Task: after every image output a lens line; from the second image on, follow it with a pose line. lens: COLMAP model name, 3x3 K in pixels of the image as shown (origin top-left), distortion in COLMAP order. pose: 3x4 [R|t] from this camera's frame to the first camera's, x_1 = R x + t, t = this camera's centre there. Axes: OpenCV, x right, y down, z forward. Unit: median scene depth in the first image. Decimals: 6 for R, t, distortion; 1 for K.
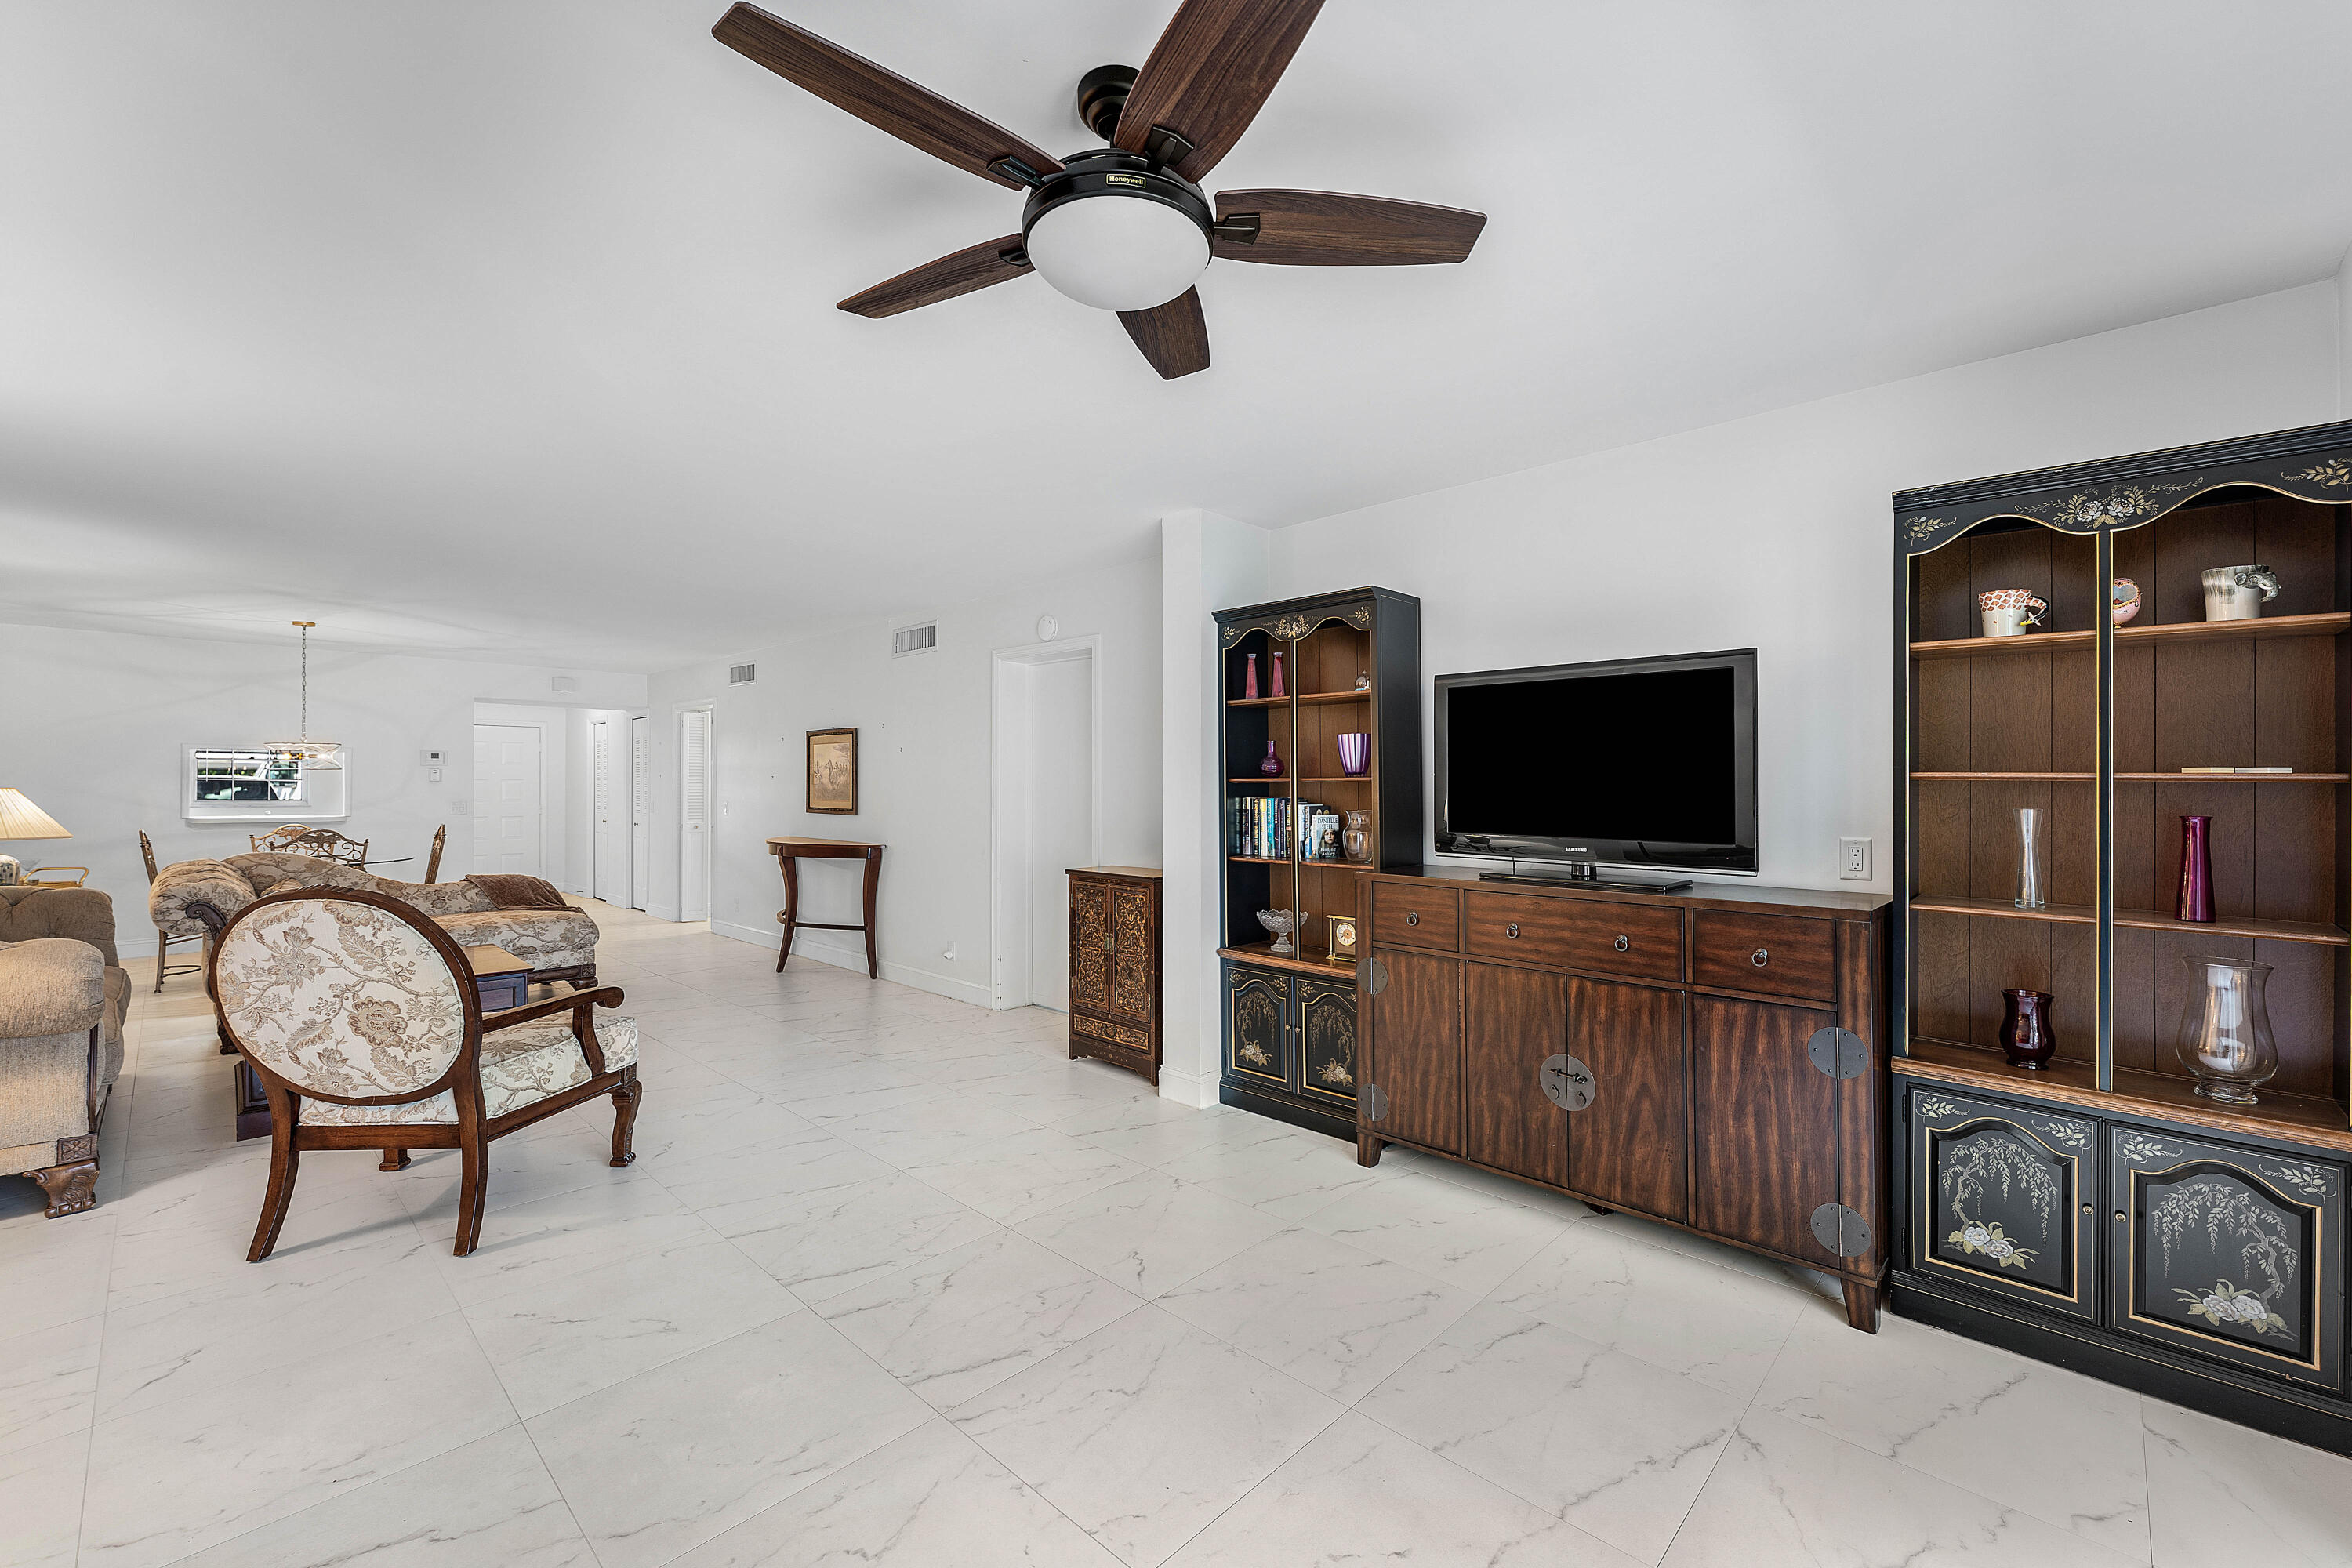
lens RADIAL K [[967.7, 0, 1173.5], [0, 967.7, 815.5], [0, 0, 1]] dist [0.000954, -0.001172]
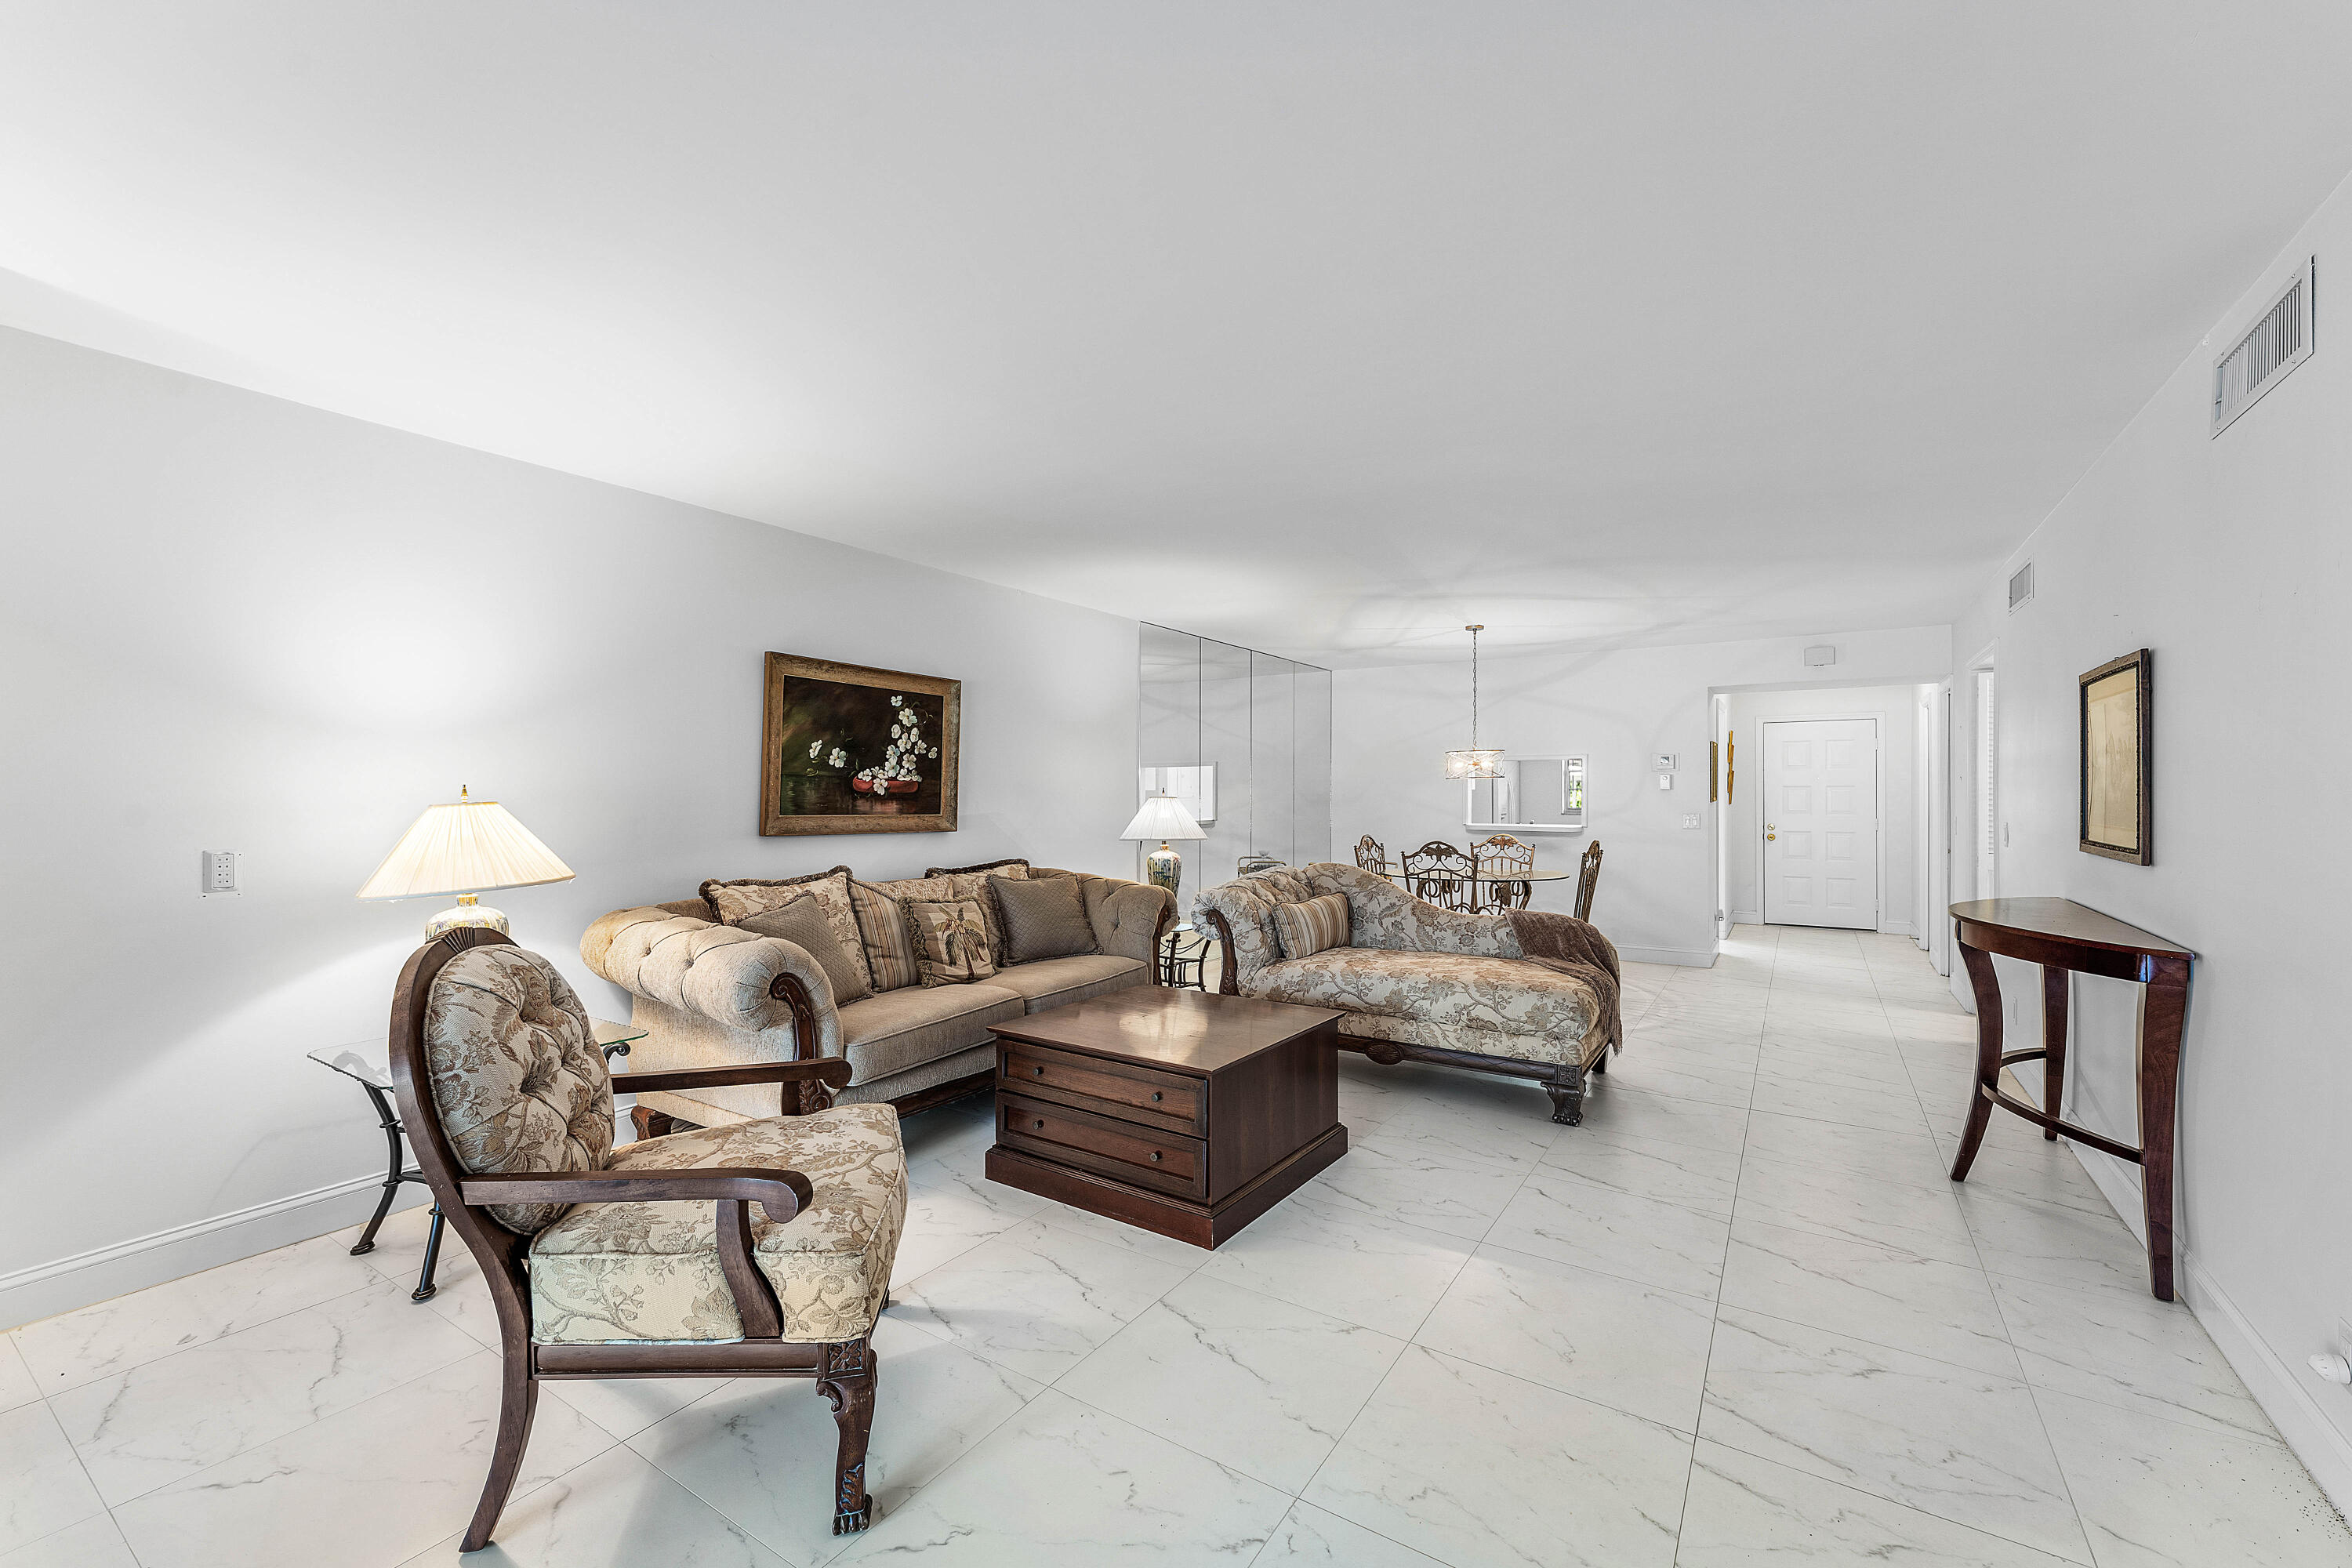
lens RADIAL K [[967.7, 0, 1170.8], [0, 967.7, 785.7], [0, 0, 1]] dist [0.000954, -0.001172]
pose [[0.196574, -0.009960, -0.980438, -0.020350], [-0.028008, 0.999483, -0.015769, -0.027709], [0.980089, 0.030560, 0.196193, 0.916571]]
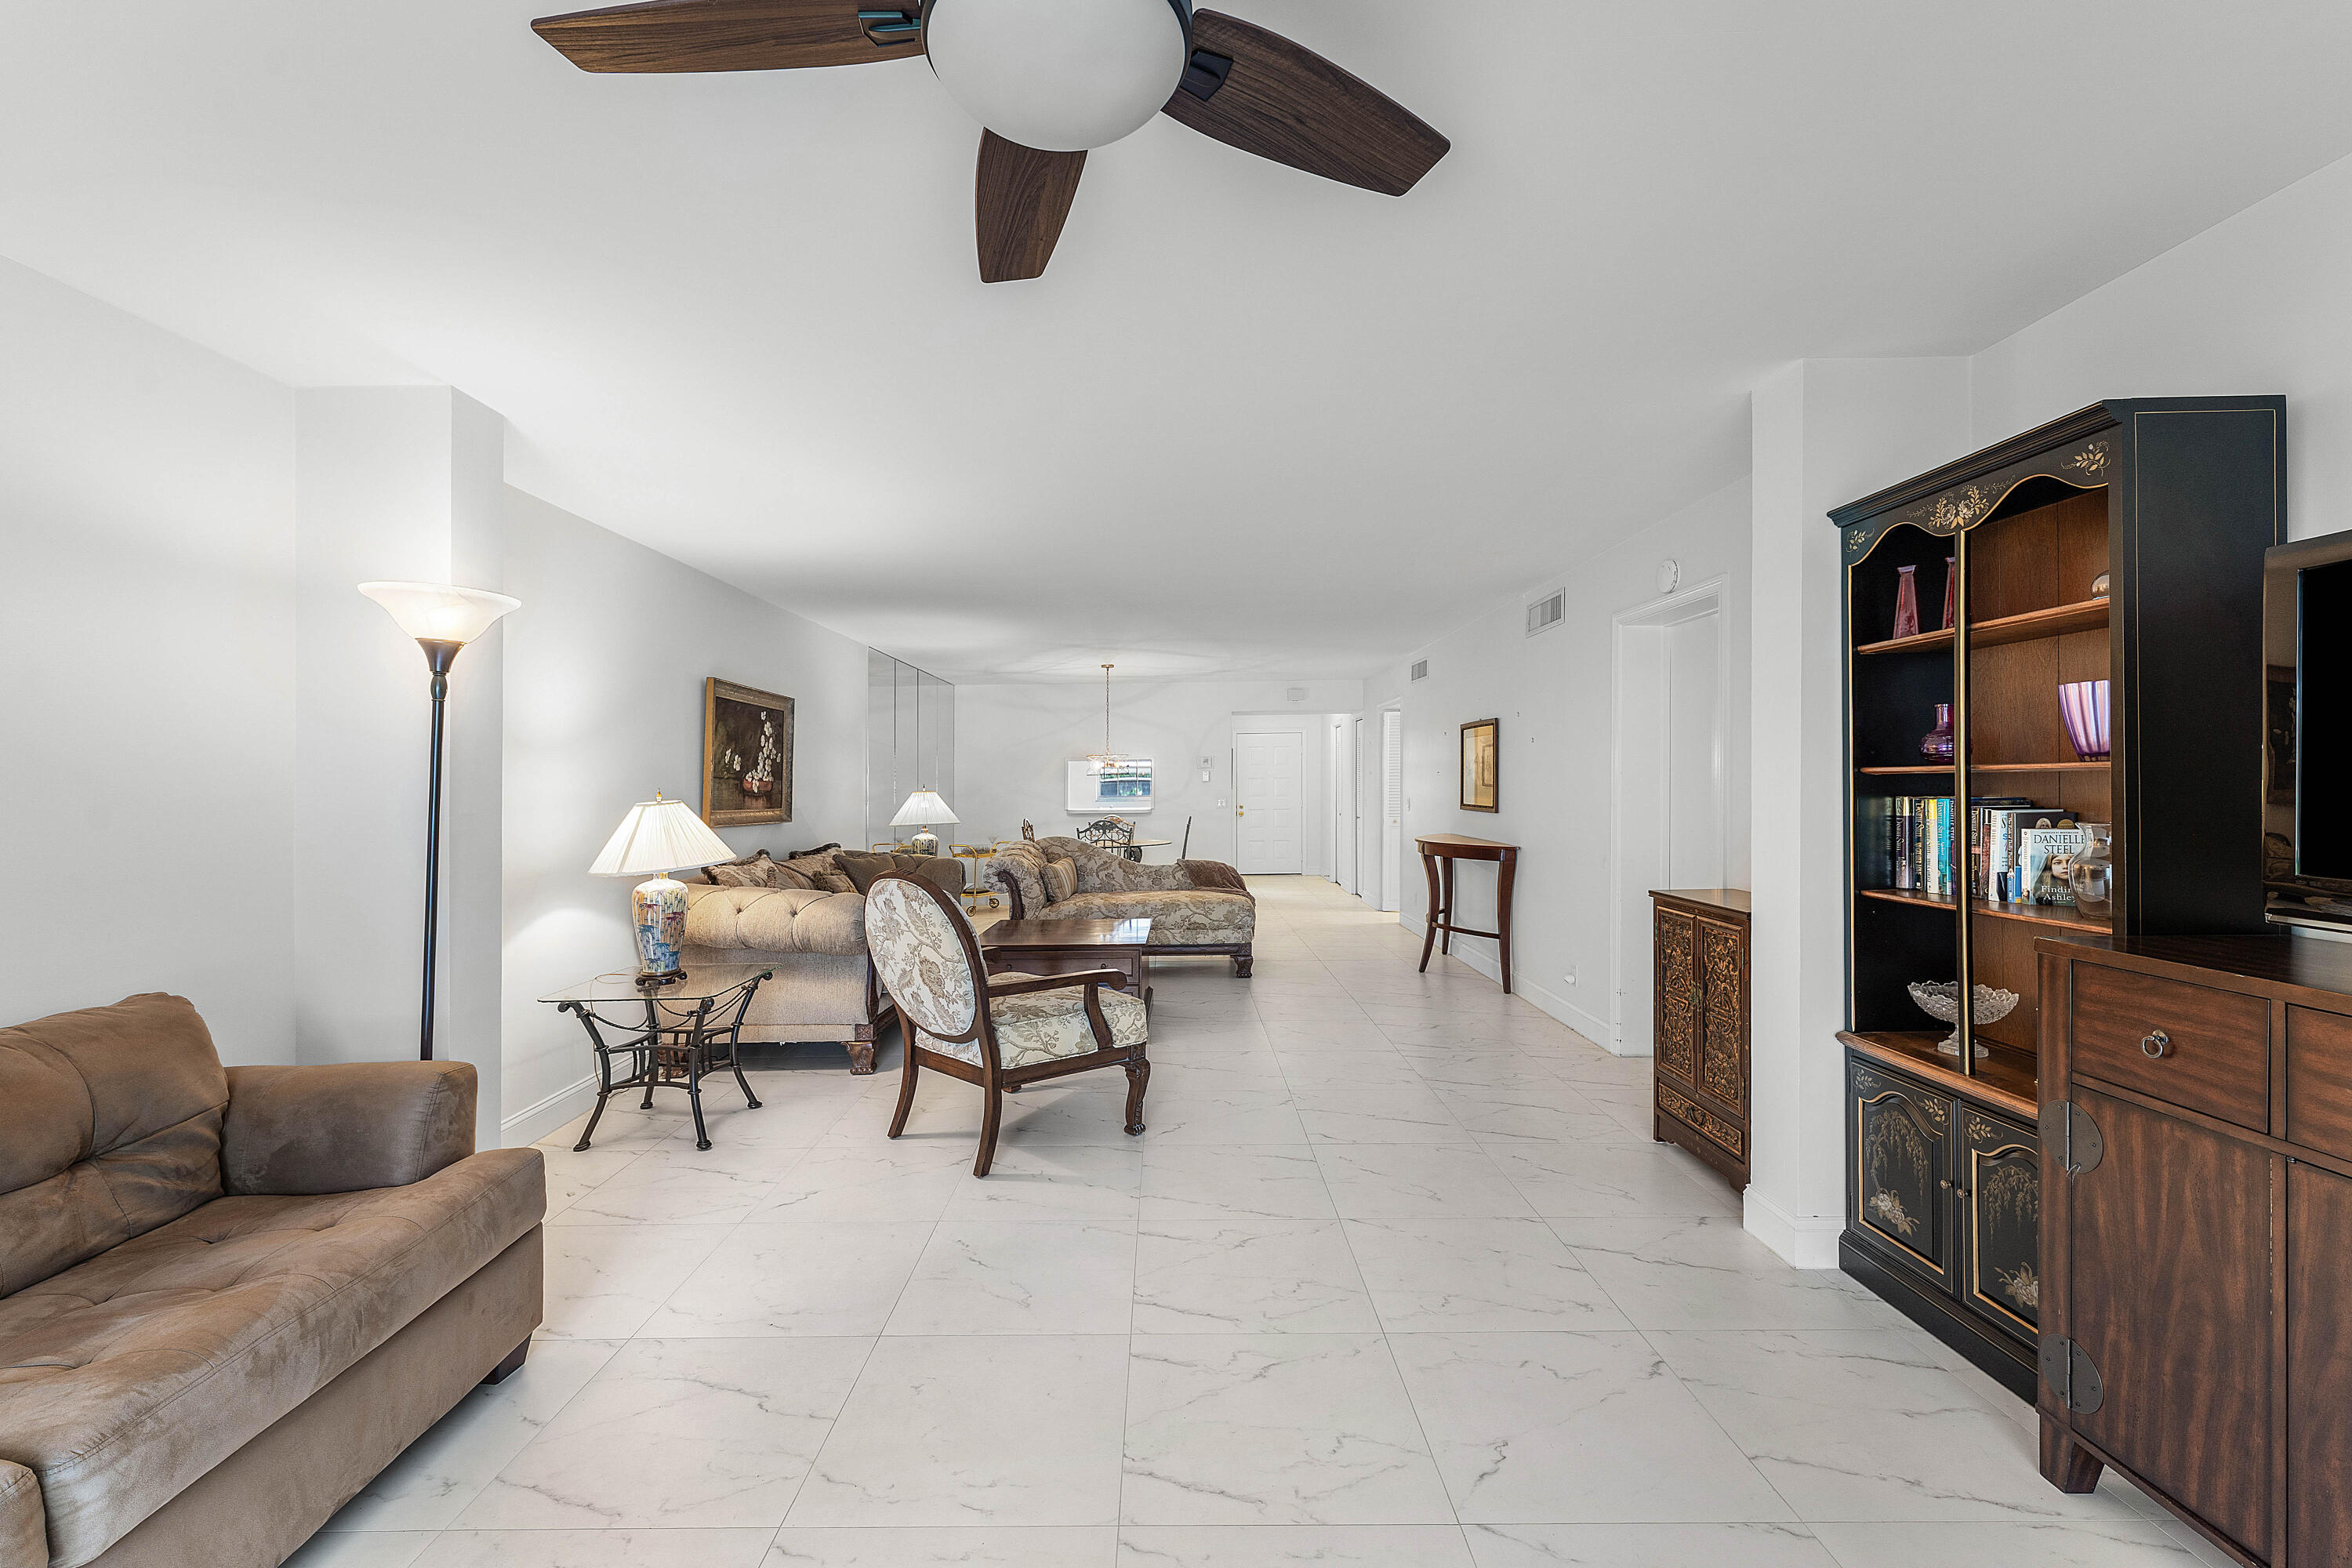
lens RADIAL K [[967.7, 0, 1145.6], [0, 967.7, 812.7], [0, 0, 1]] dist [0.000954, -0.001172]
pose [[0.681459, 0.010717, -0.731778, 0.208739], [-0.006305, 0.999942, 0.008773, -0.011592], [0.731830, -0.001365, 0.681486, 0.225933]]
